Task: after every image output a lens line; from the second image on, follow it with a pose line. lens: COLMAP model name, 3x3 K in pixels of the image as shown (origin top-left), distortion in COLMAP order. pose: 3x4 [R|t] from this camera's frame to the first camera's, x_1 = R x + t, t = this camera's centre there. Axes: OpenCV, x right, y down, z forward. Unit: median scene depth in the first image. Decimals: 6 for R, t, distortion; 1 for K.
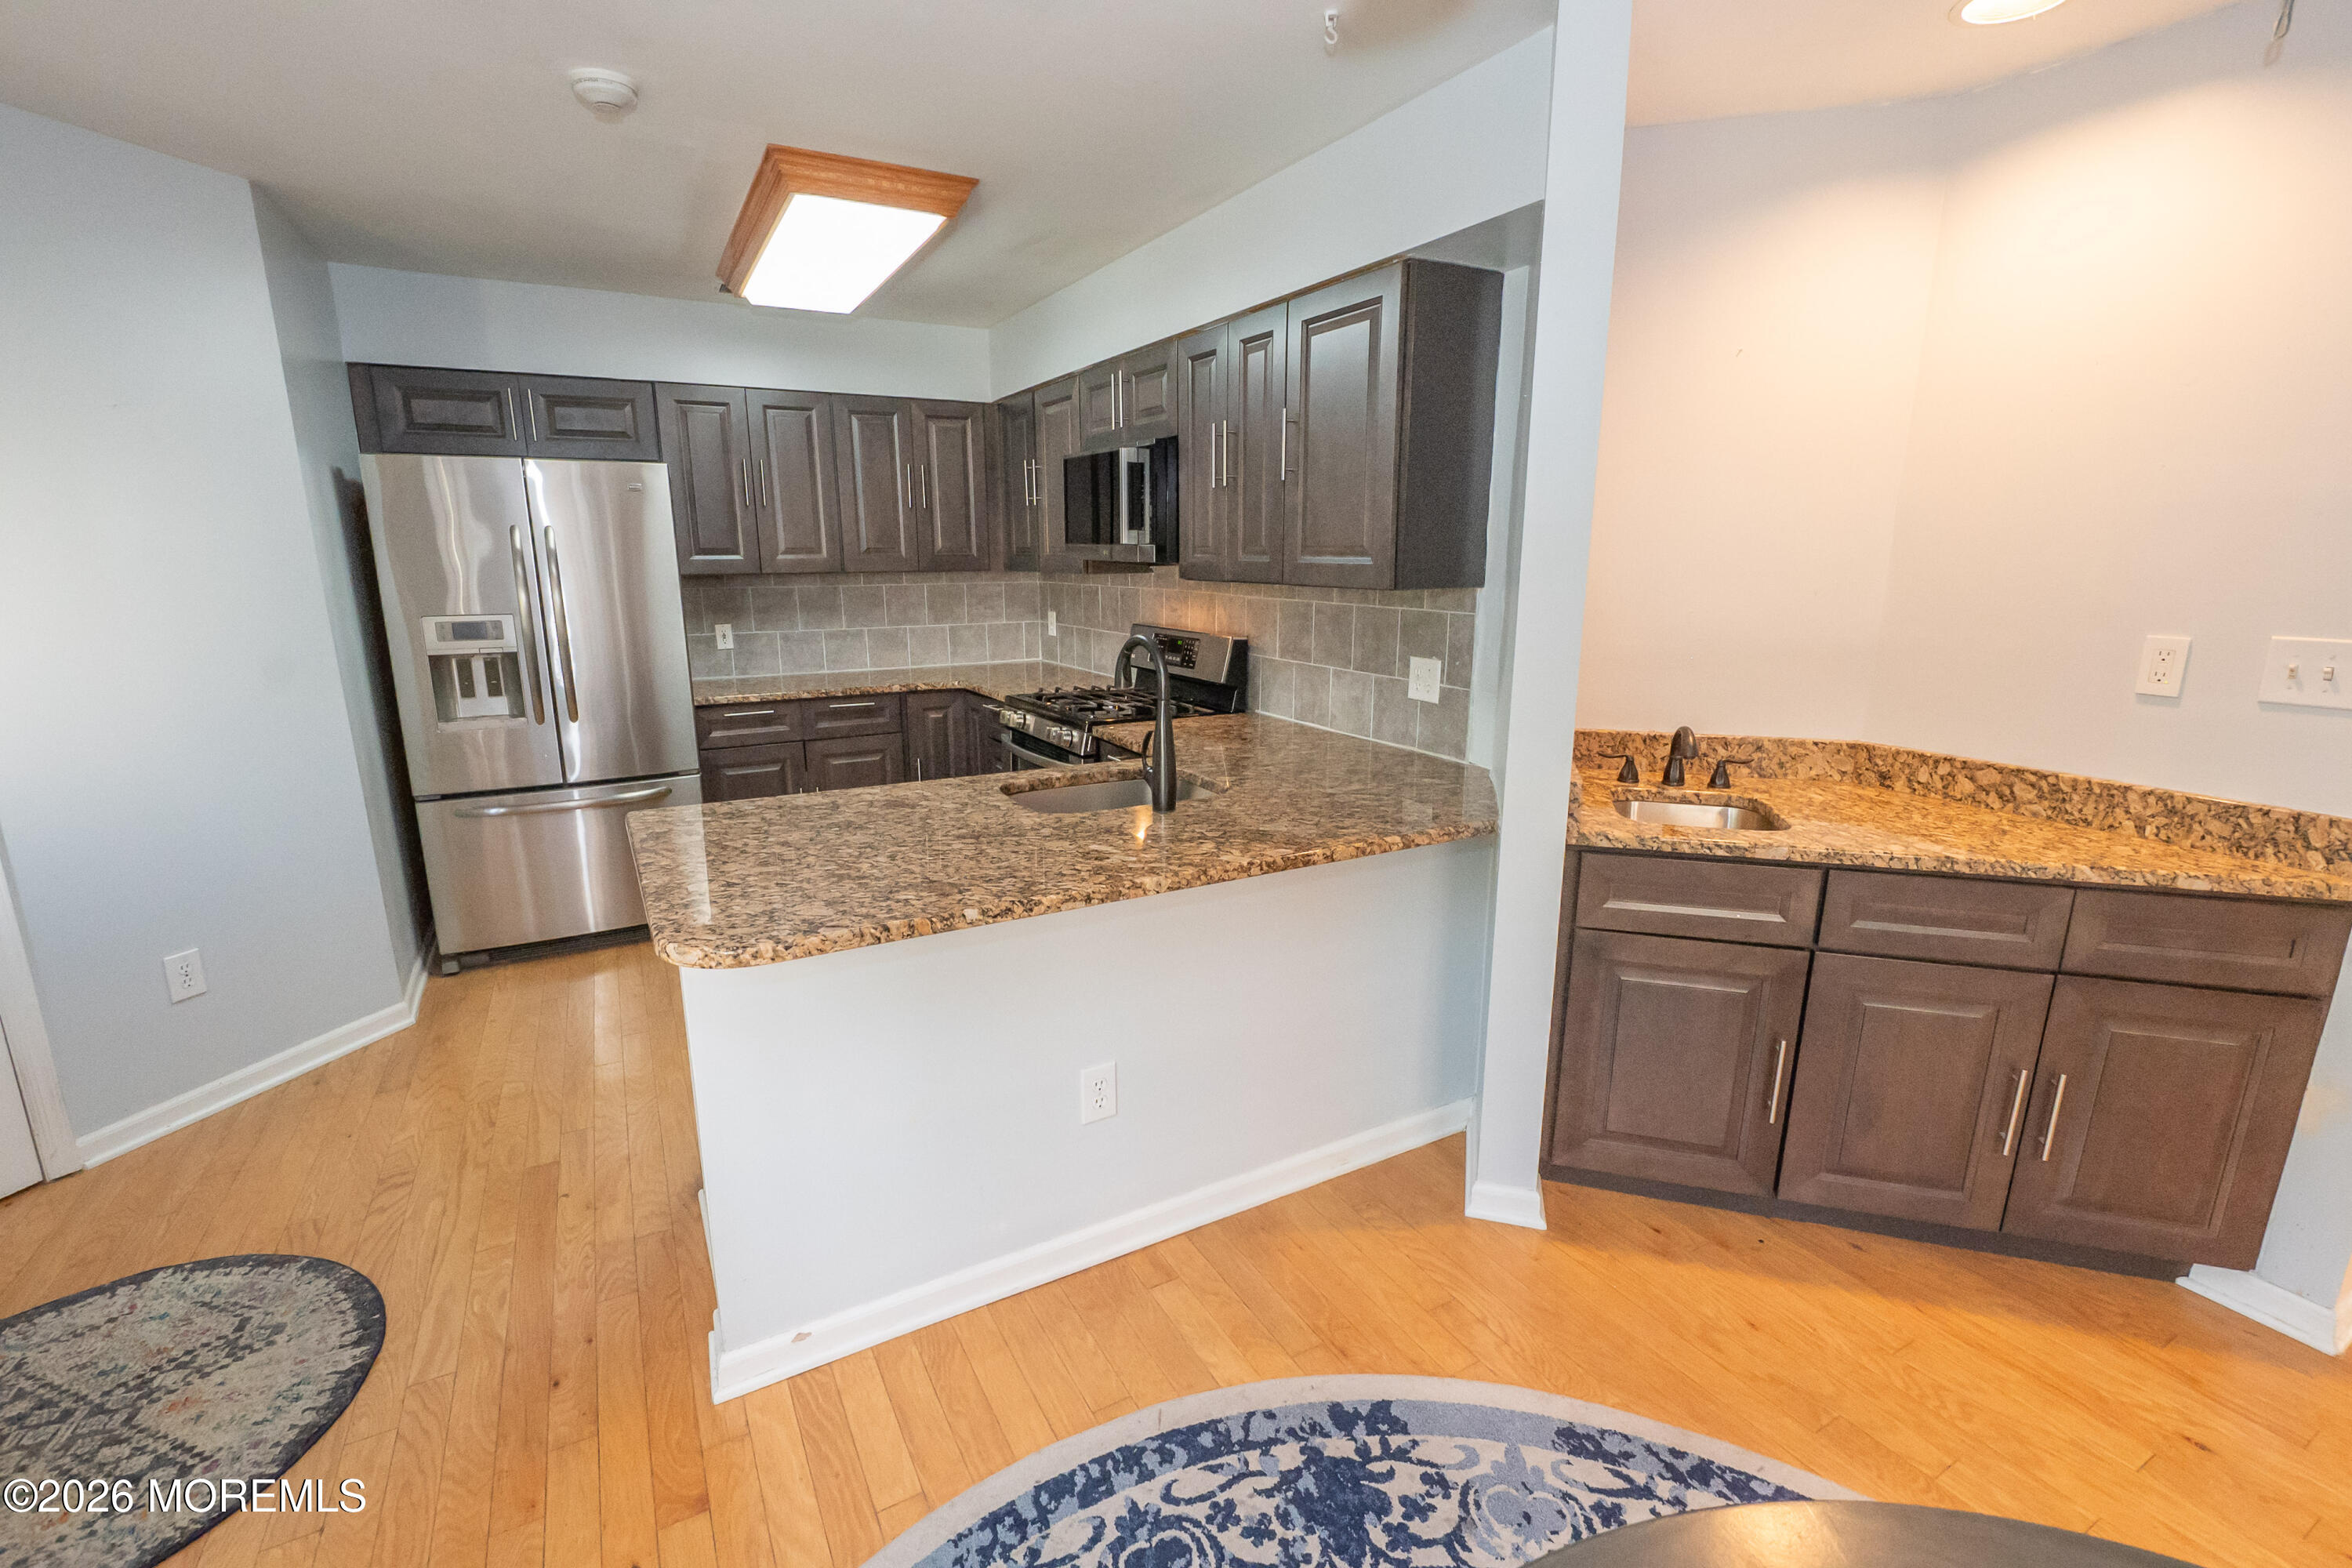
lens RADIAL K [[1033.4, 0, 1175.9], [0, 1033.4, 781.2], [0, 0, 1]] dist [-0.008336, 0.000443]
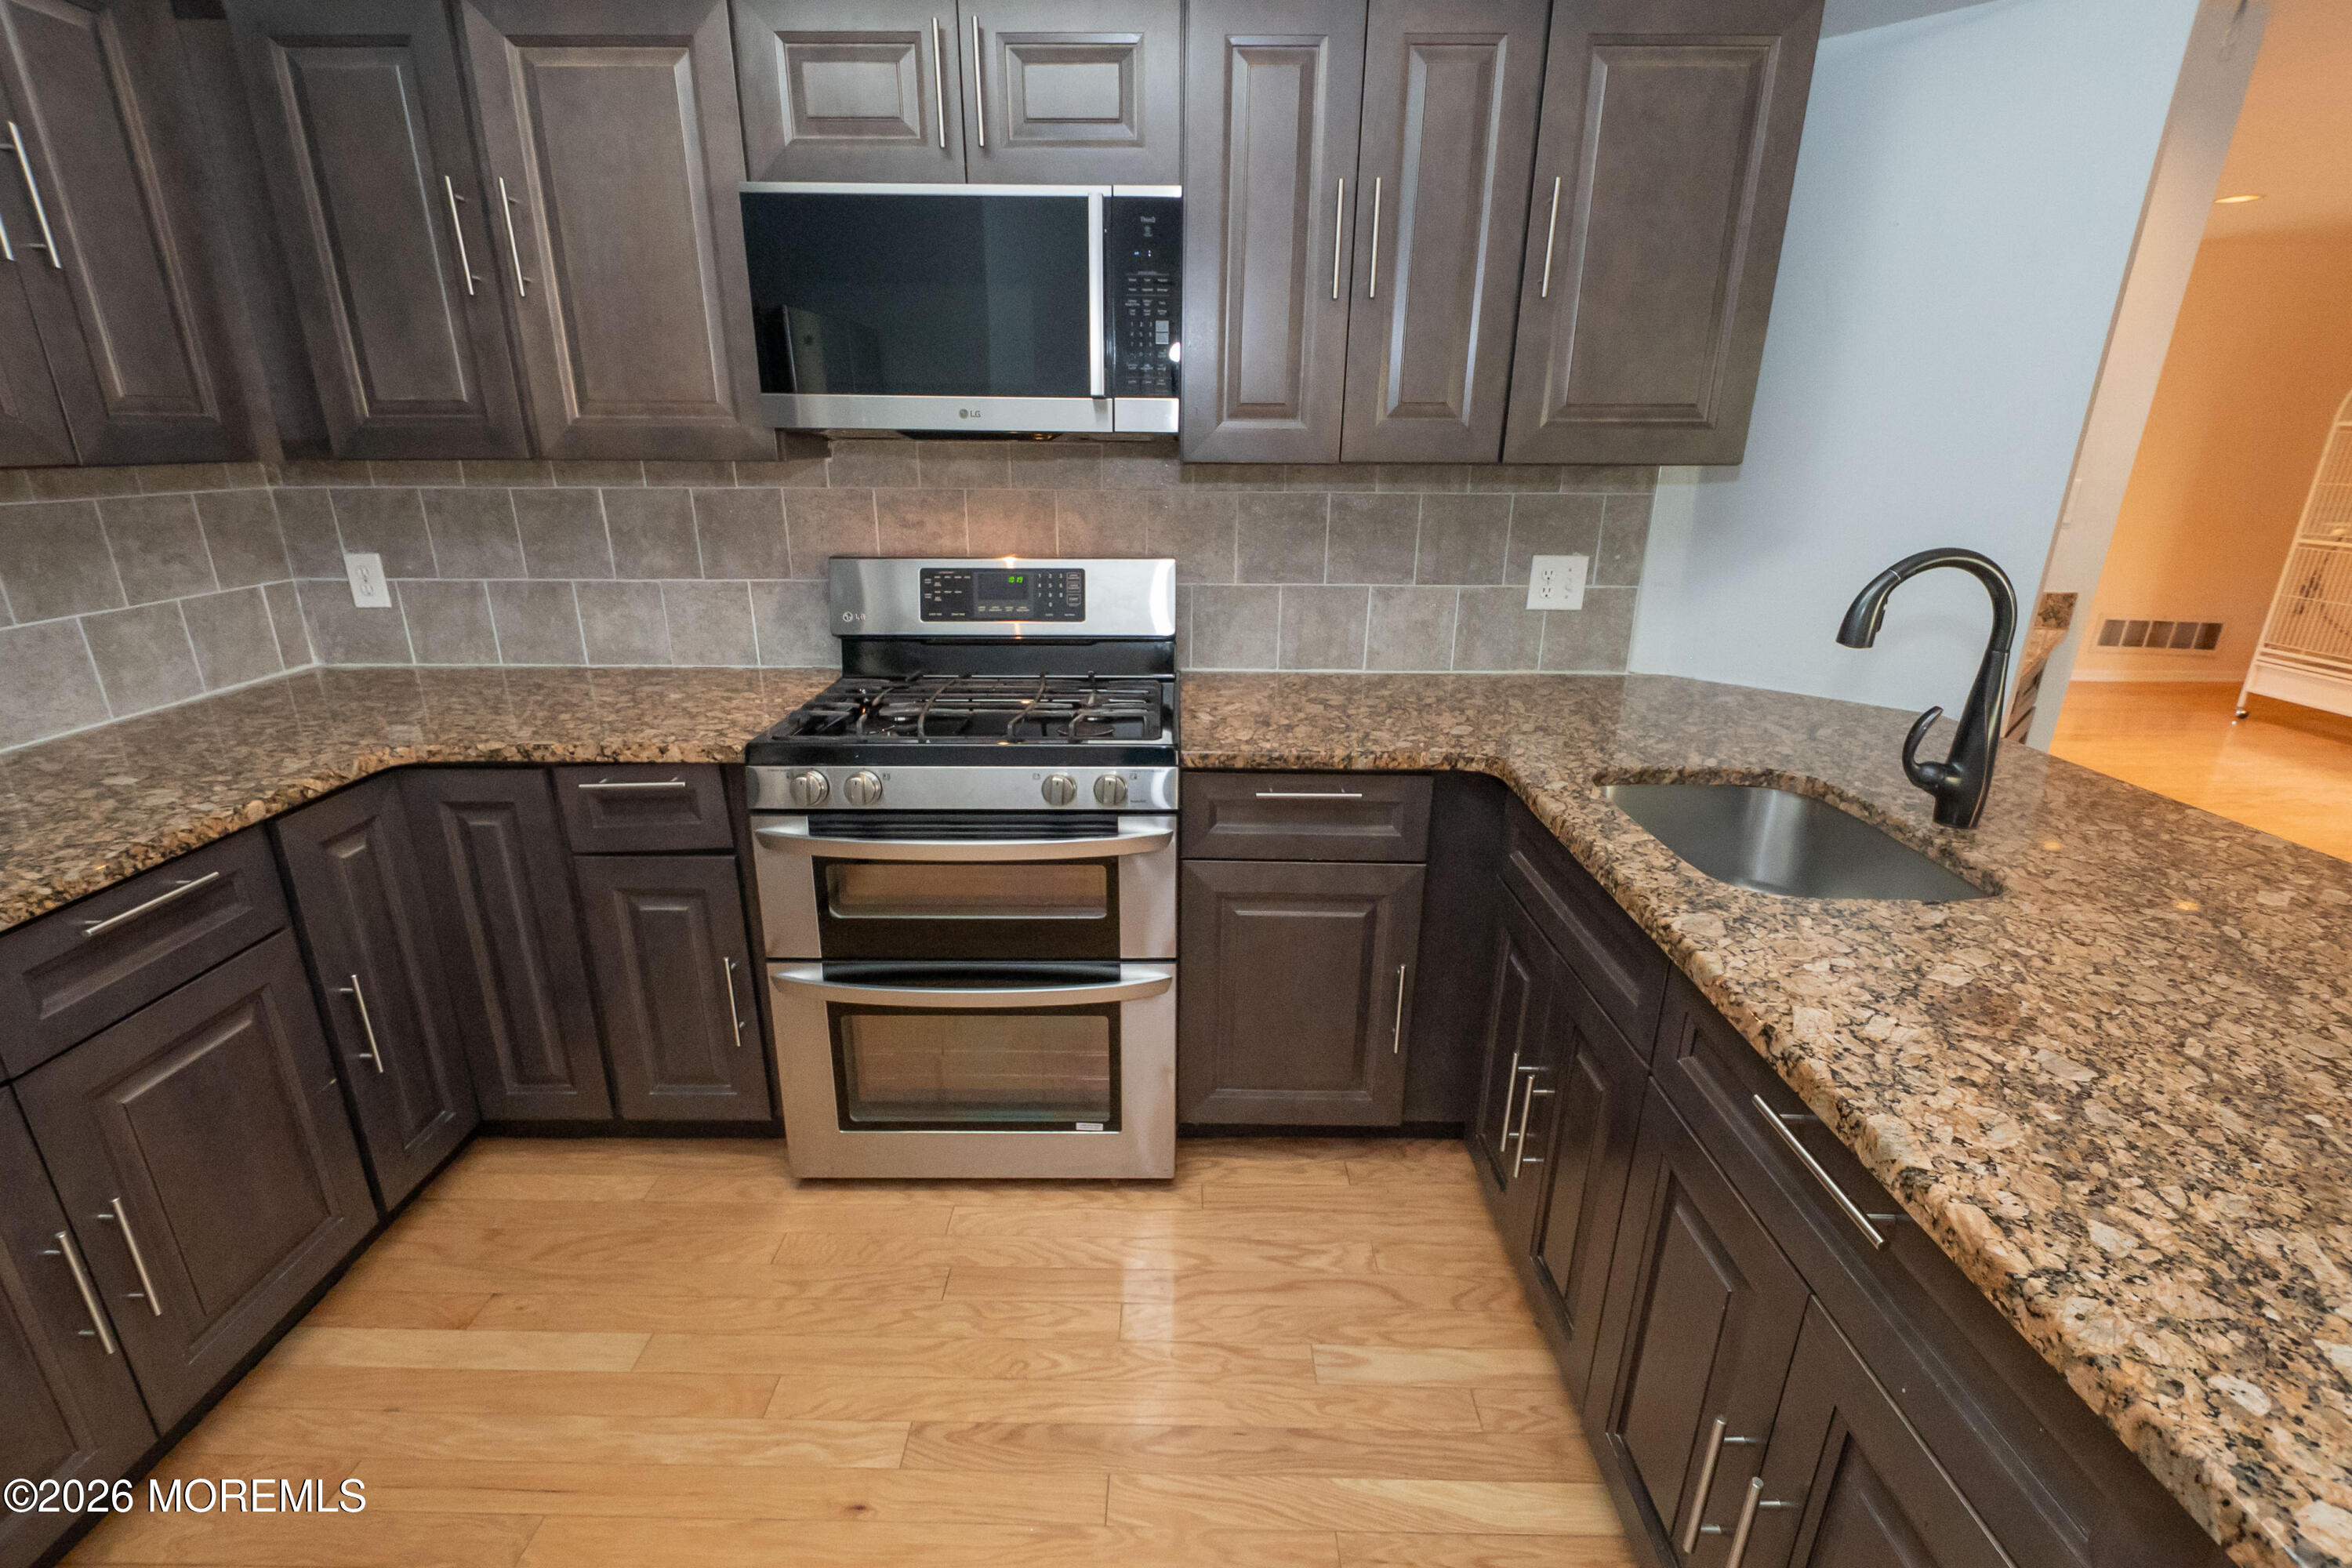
lens RADIAL K [[1033.4, 0, 1170.7], [0, 1033.4, 787.5], [0, 0, 1]] dist [-0.008336, 0.000443]
pose [[0.490697, -0.283974, 0.823757, -0.729923], [0.184501, 0.957827, 0.220288, -0.212484], [-0.851573, 0.043890, 0.522396, 1.007097]]
